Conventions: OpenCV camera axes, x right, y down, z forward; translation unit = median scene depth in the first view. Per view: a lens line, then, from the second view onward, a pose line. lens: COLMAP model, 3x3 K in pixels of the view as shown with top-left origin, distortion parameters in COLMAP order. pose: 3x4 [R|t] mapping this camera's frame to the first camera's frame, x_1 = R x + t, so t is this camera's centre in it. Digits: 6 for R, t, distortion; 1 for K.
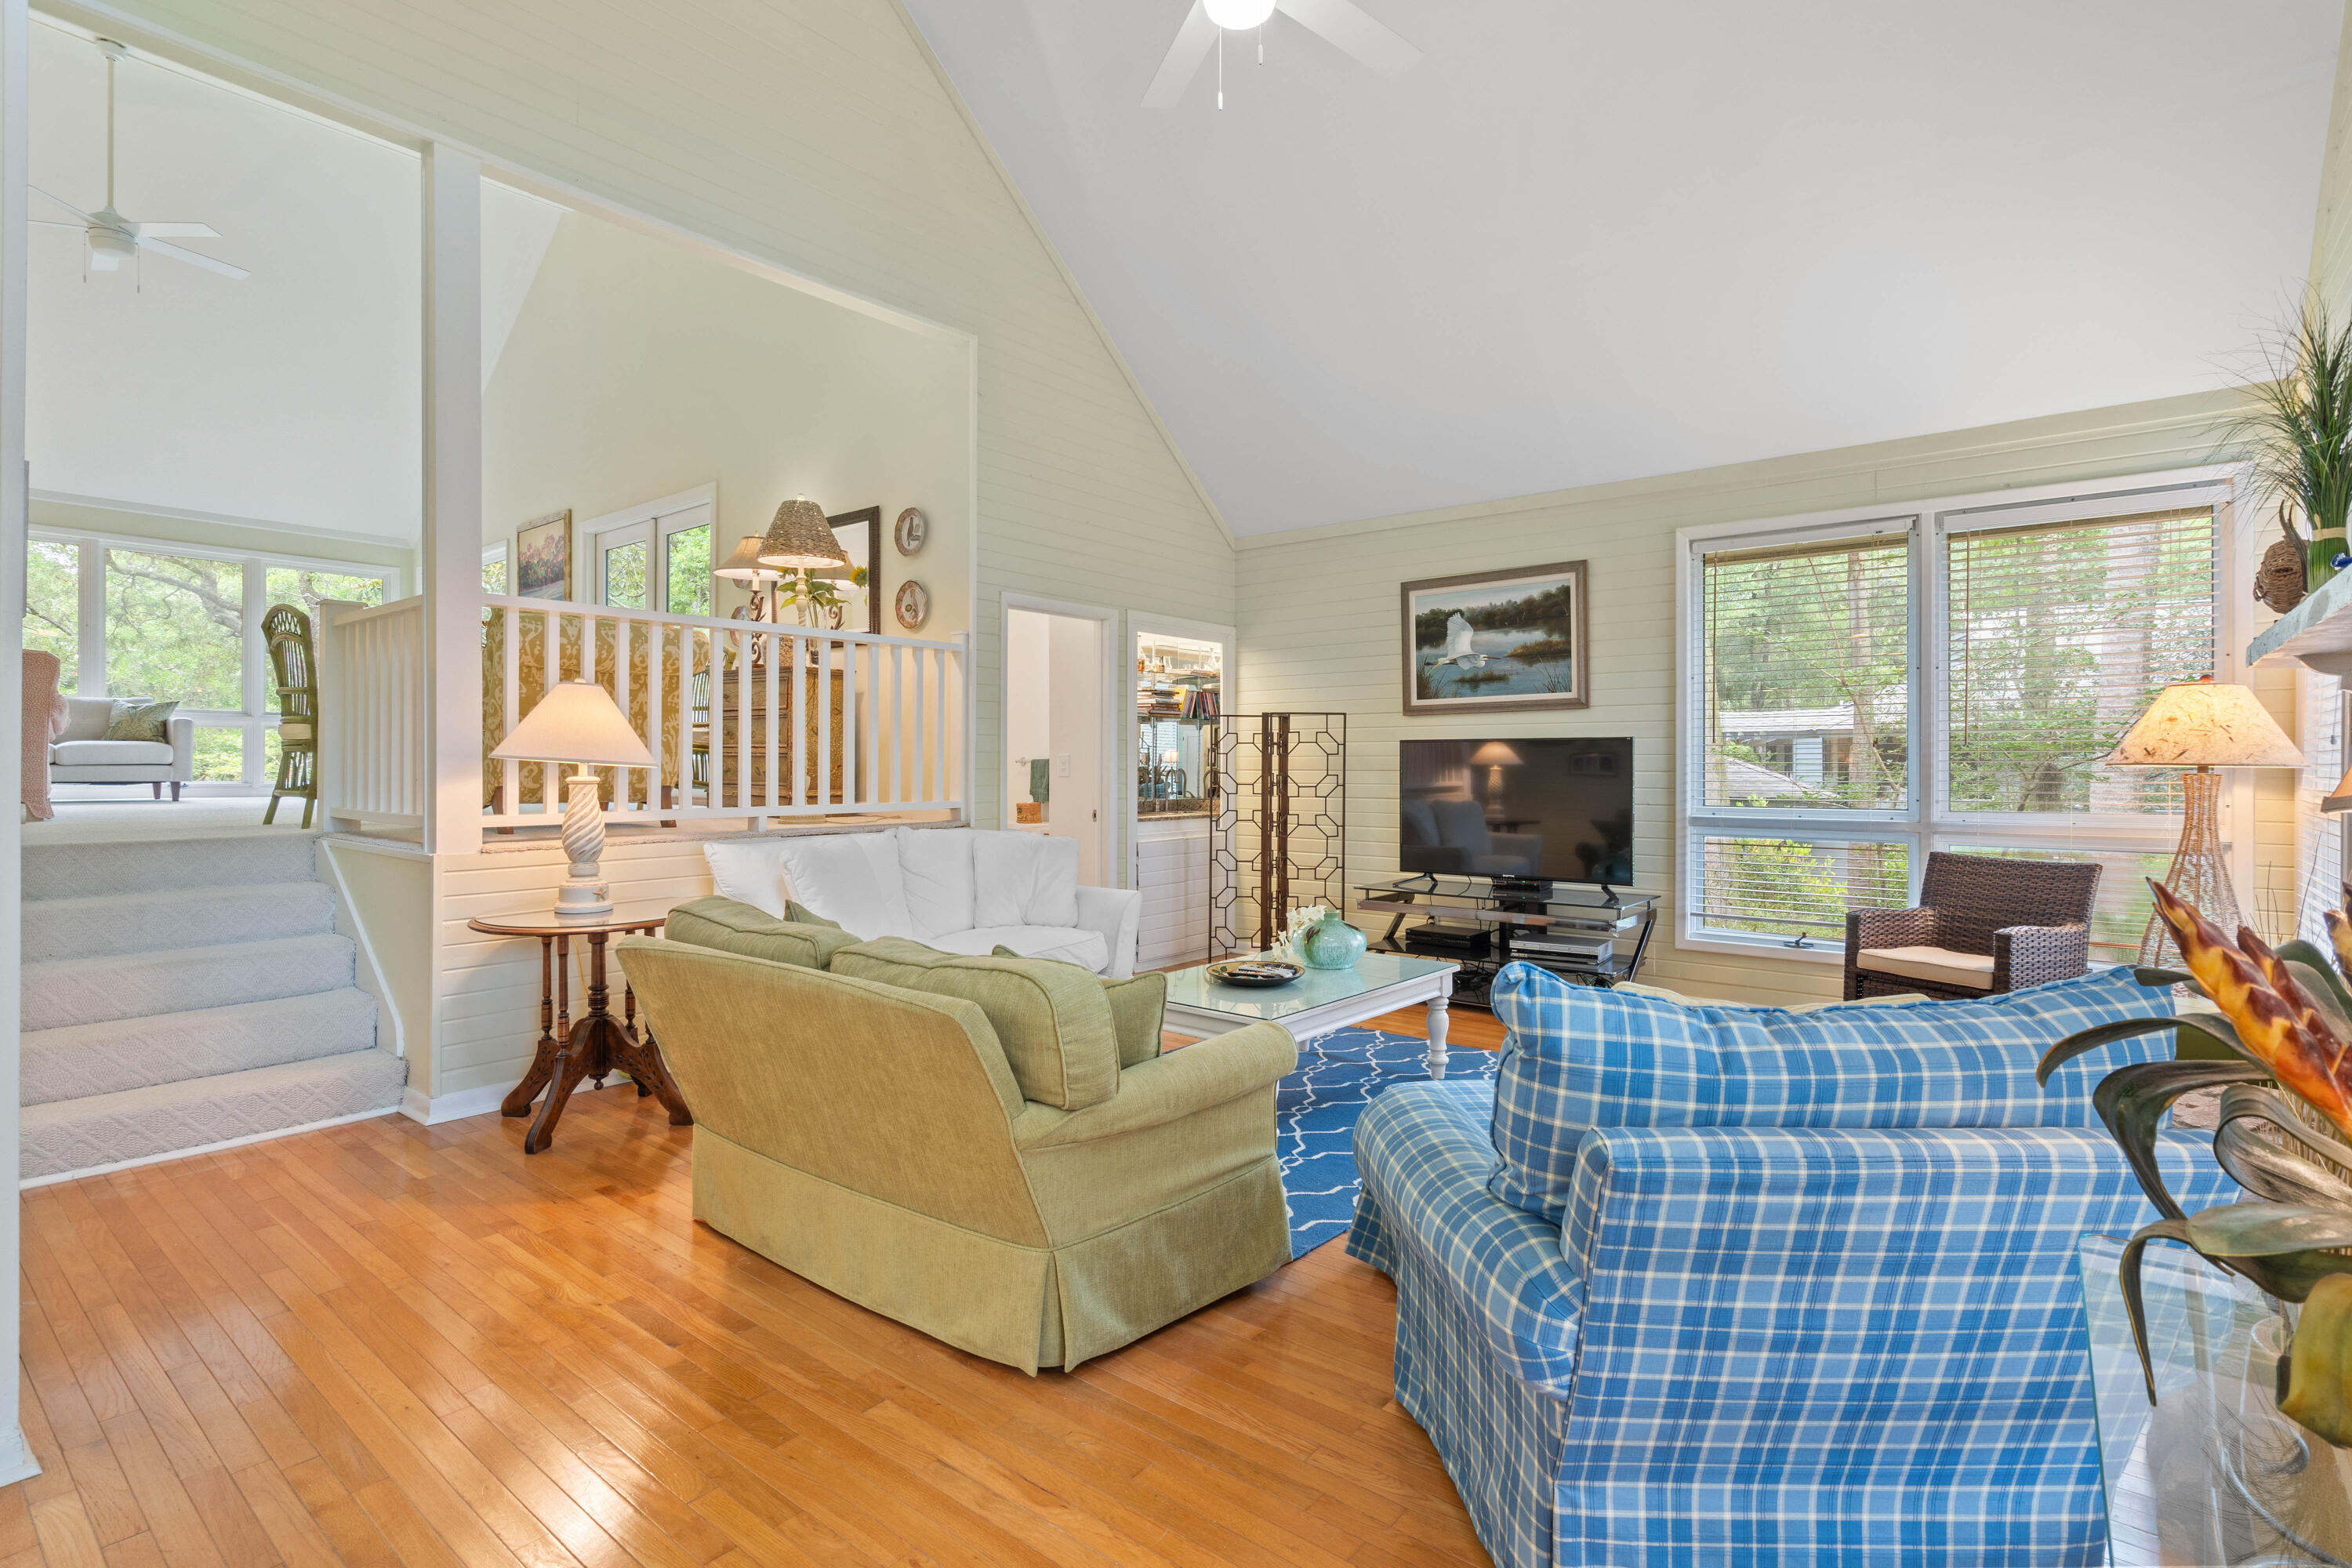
lens RADIAL K [[1132.2, 0, 1181.3], [0, 1132.2, 765.4], [0, 0, 1]] dist [-0.000767, 0.000144]
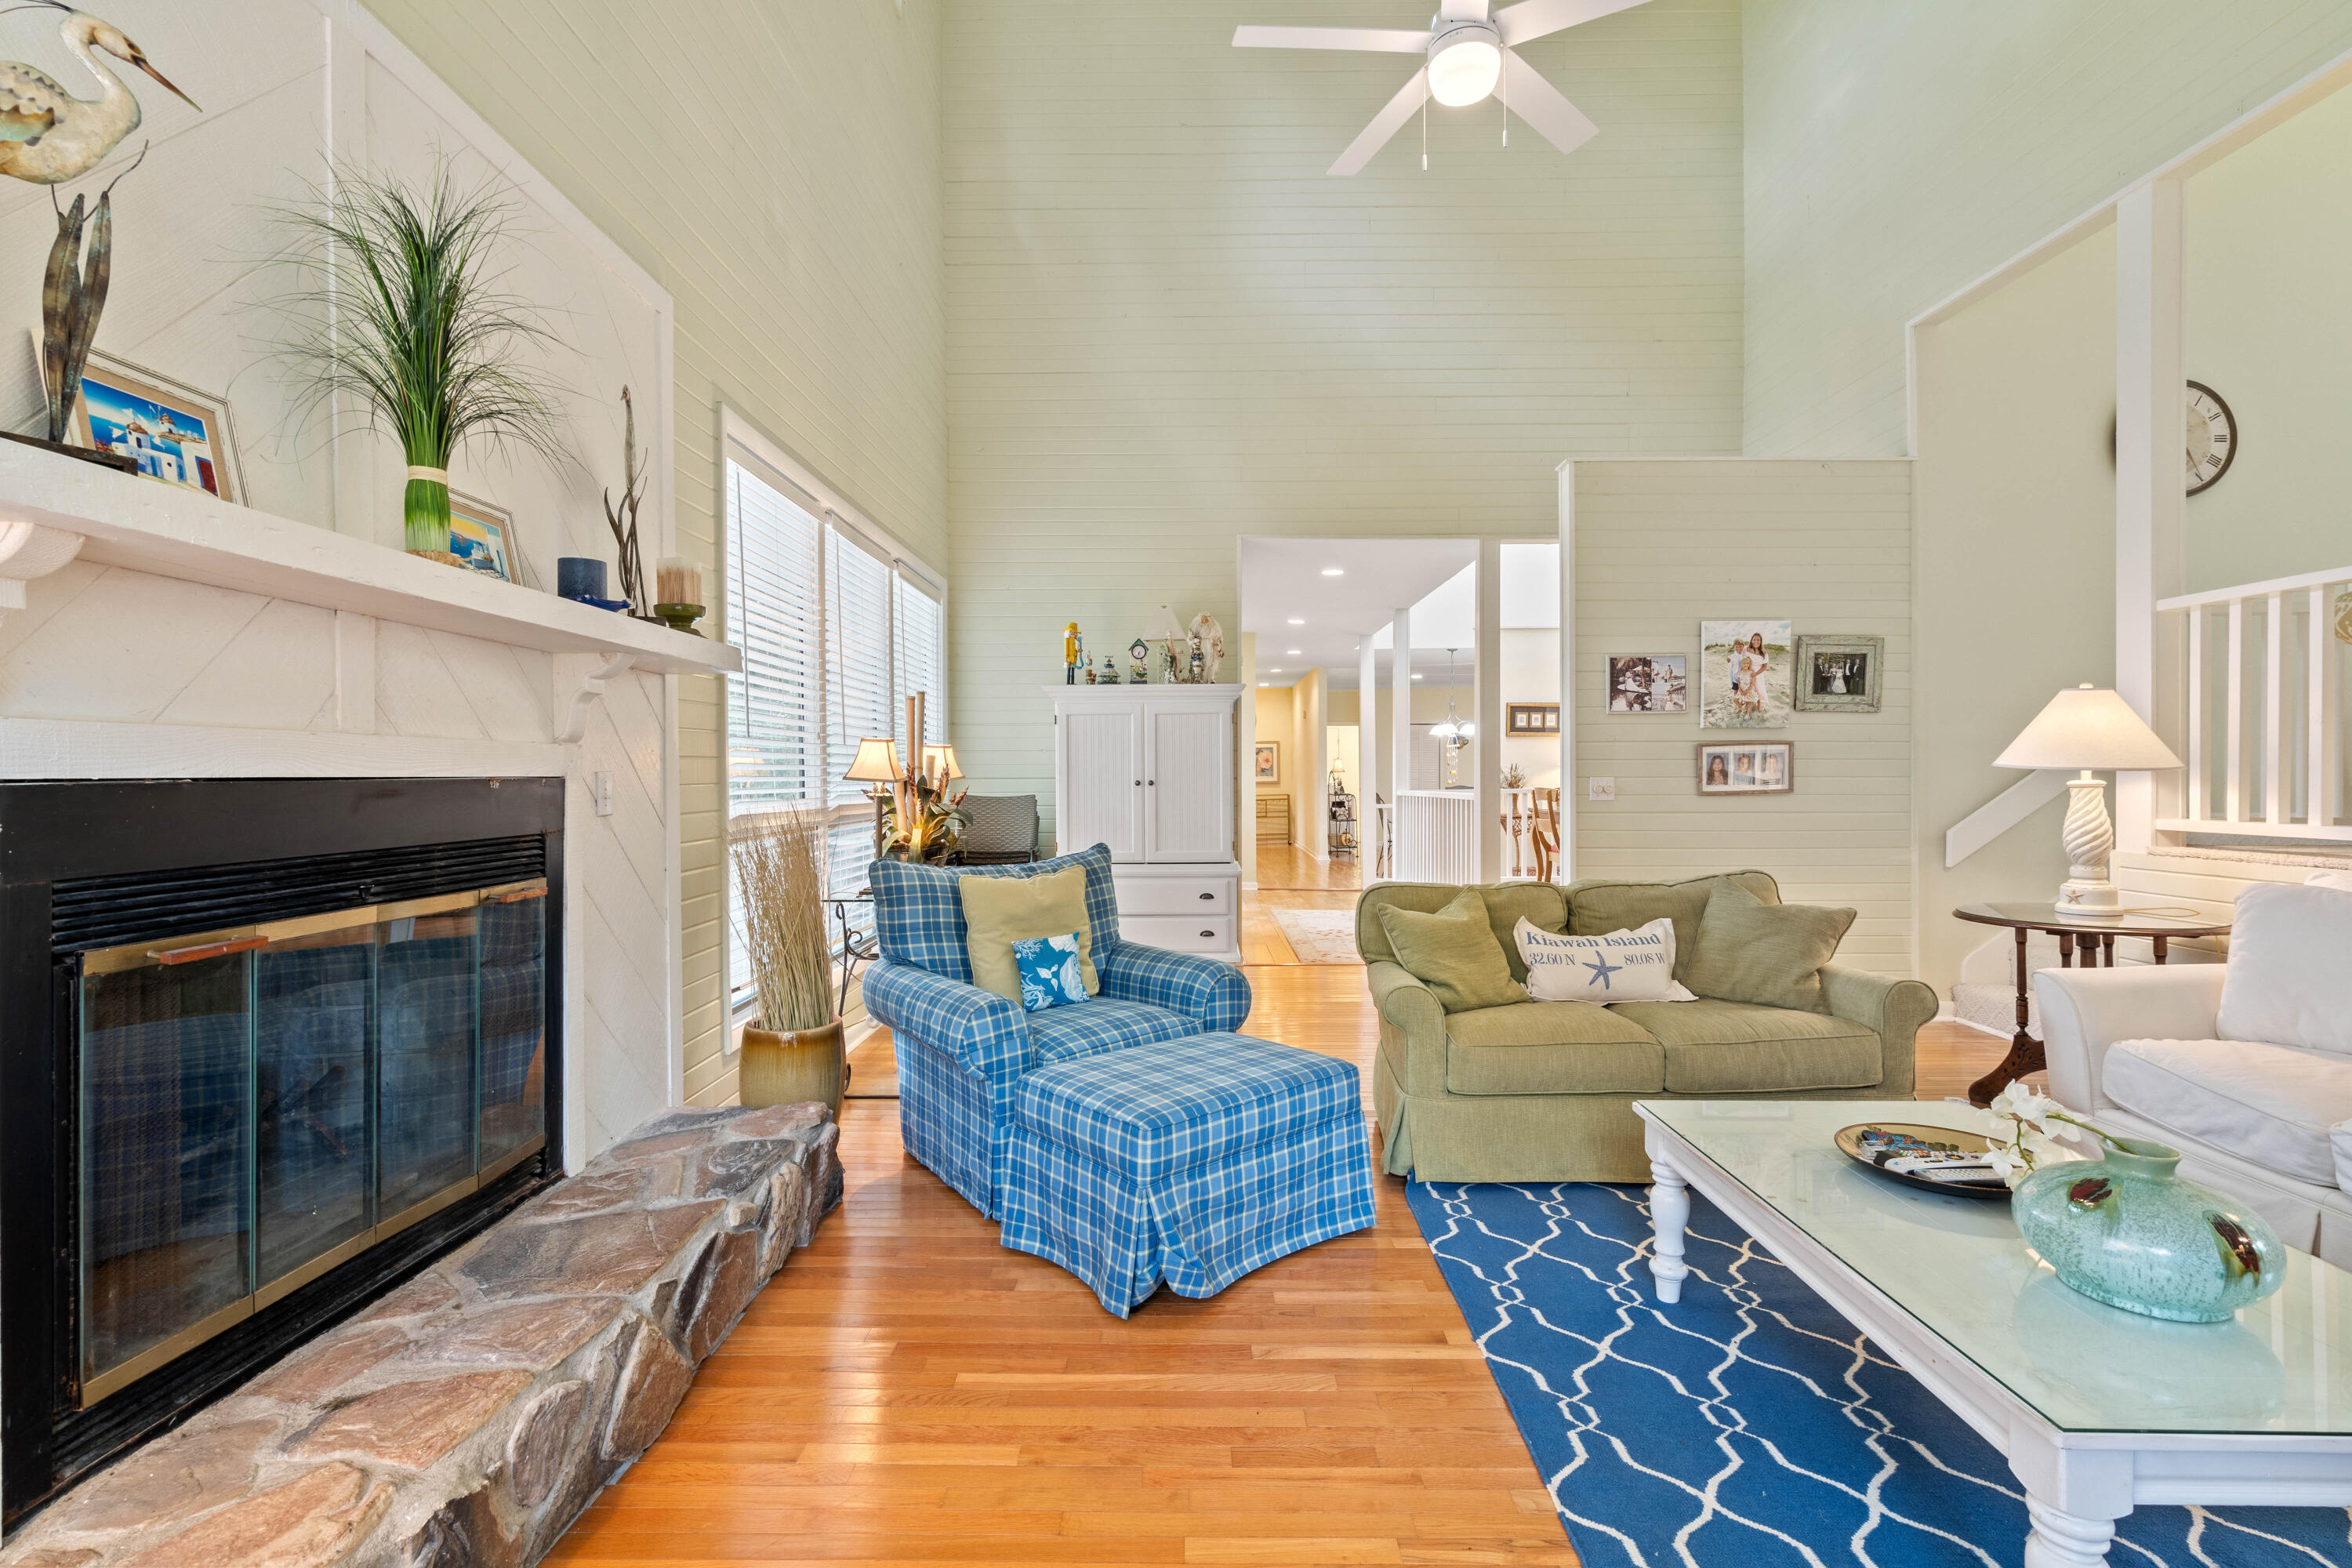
lens RADIAL K [[1067.7, 0, 1176.0], [0, 1067.7, 784.0], [0, 0, 1]] dist [0.000411, 0.001120]
pose [[-0.782554, 0.008300, -0.622527, 0.423677], [0.003166, 0.999951, 0.009353, 0.001046], [0.622574, 0.005349, -0.782543, 0.753304]]
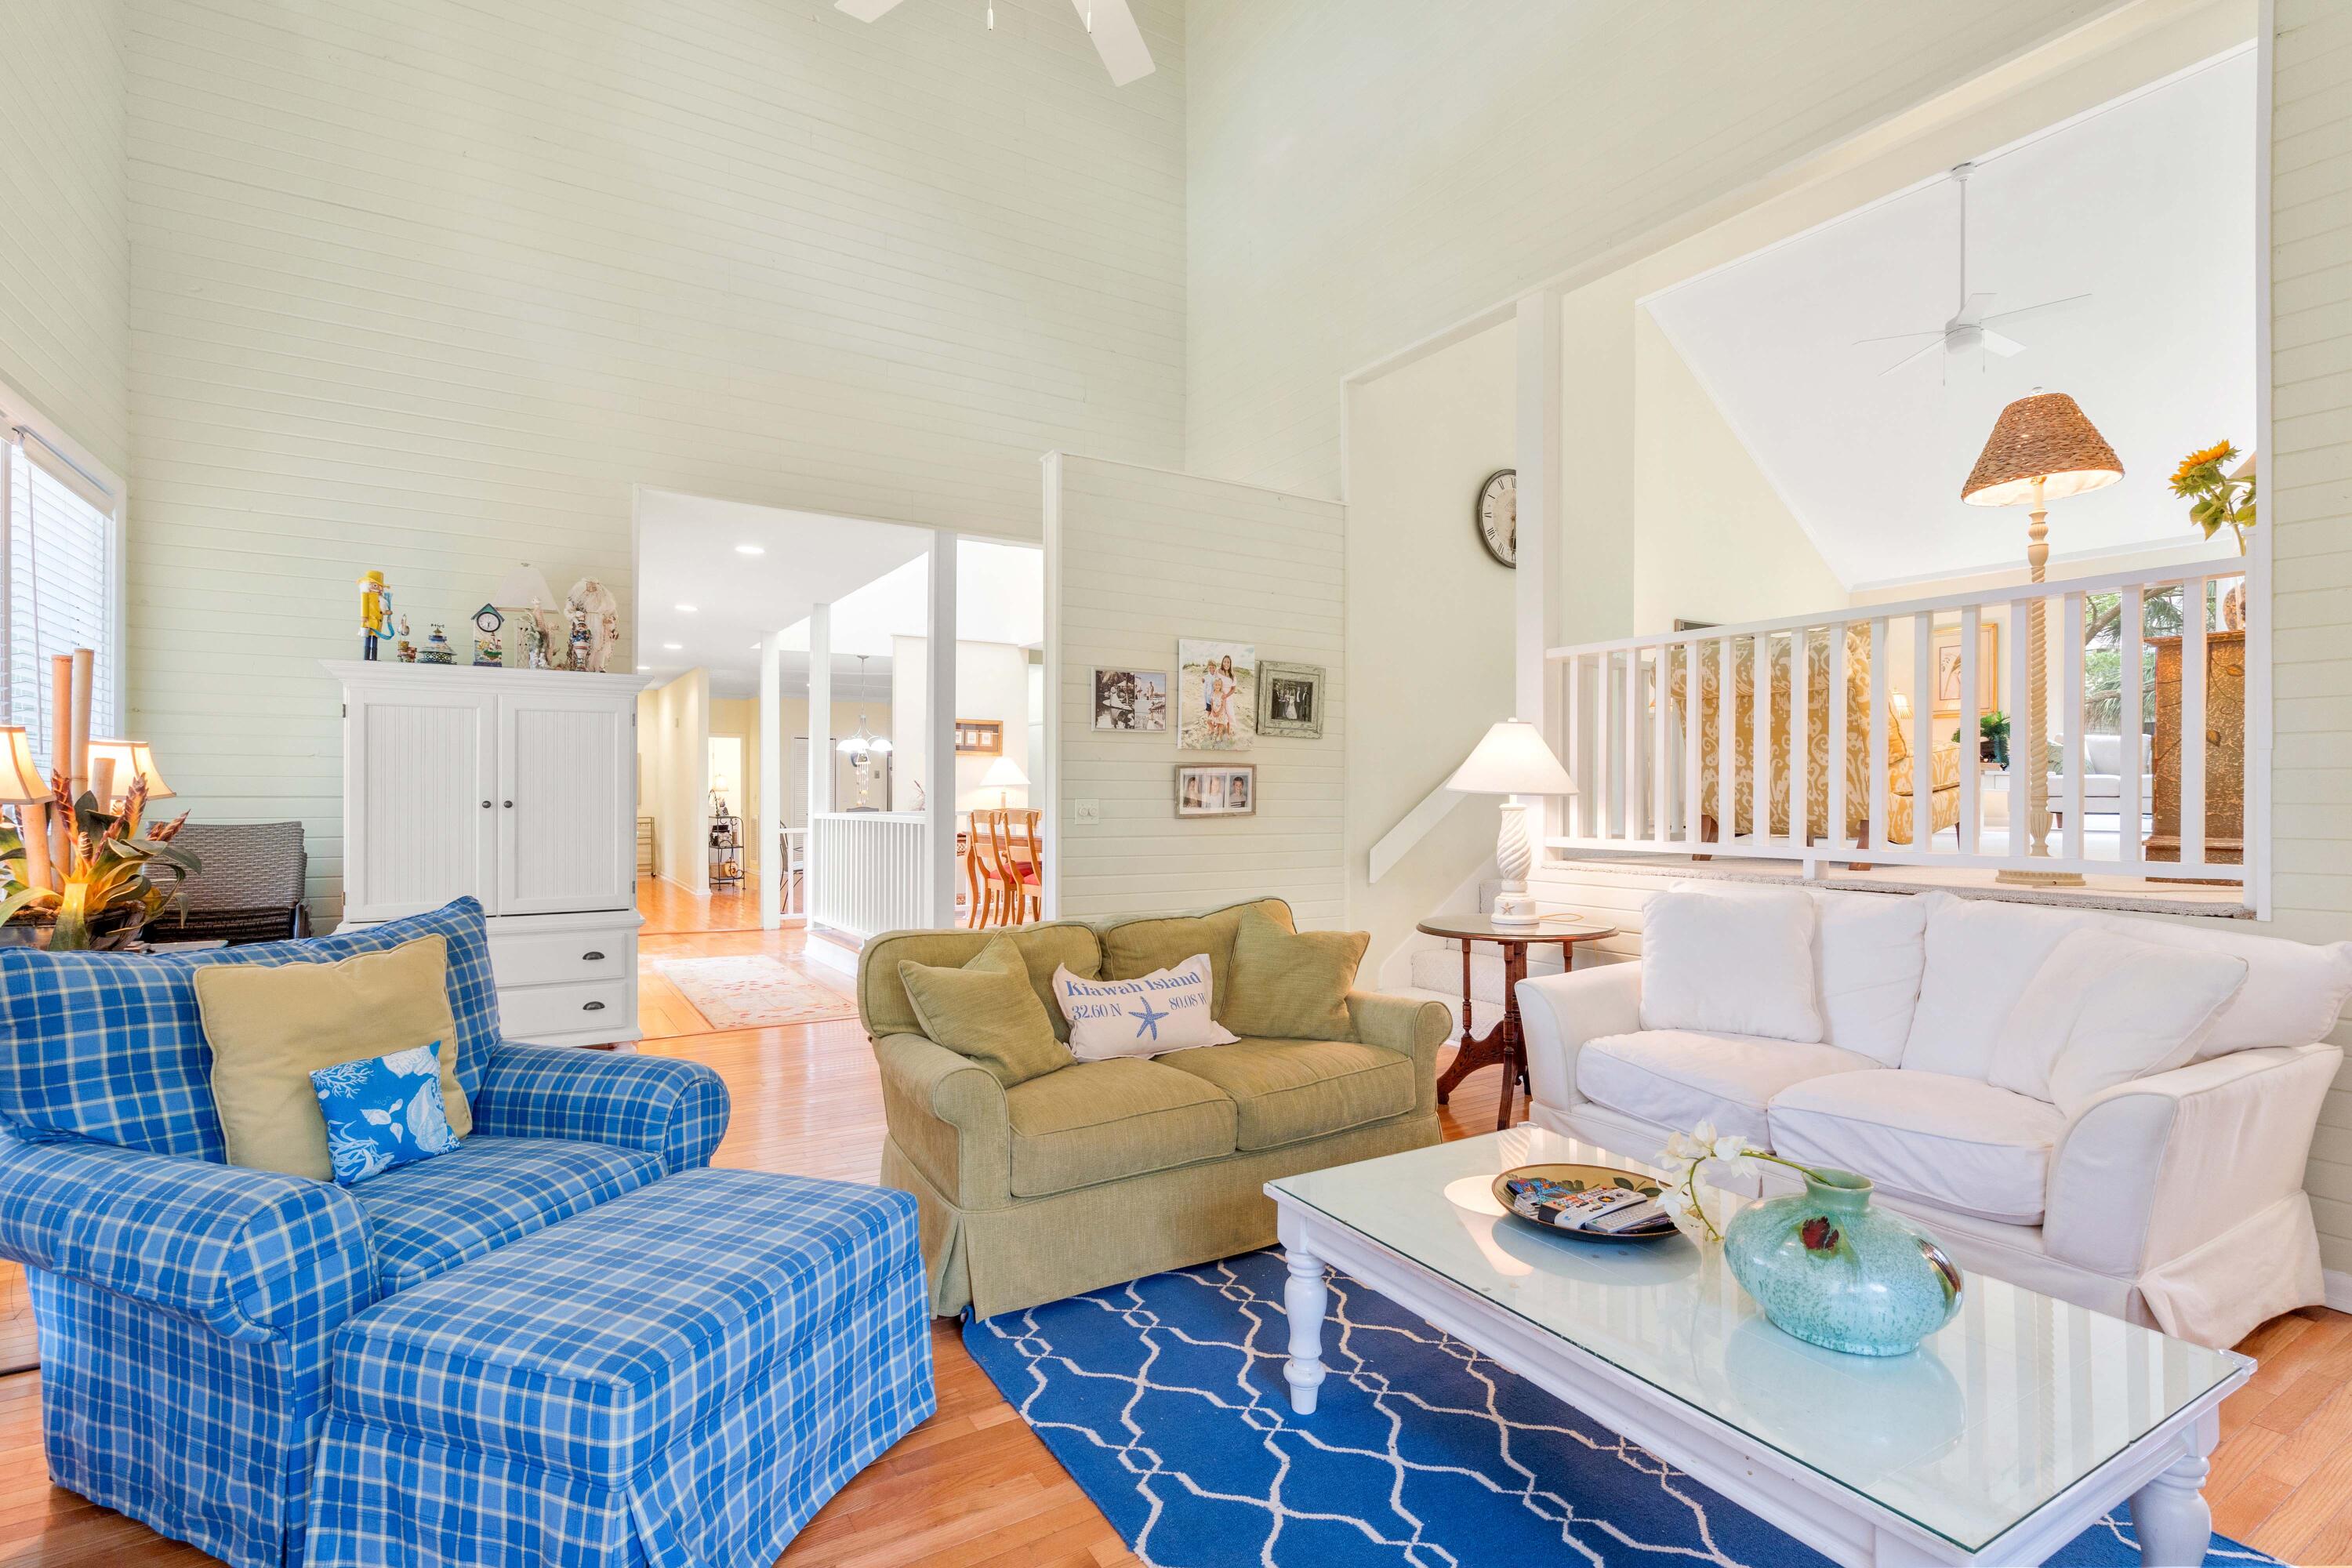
lens RADIAL K [[1118.1, 0, 1177.4], [0, 1118.1, 793.7], [0, 0, 1]] dist [-0.004598, 0.004916]
pose [[-0.328967, -0.001735, -0.944340, 0.385688], [-0.003482, 0.999994, -0.000624, 0.000983], [0.944335, 0.003083, -0.328971, 0.638138]]
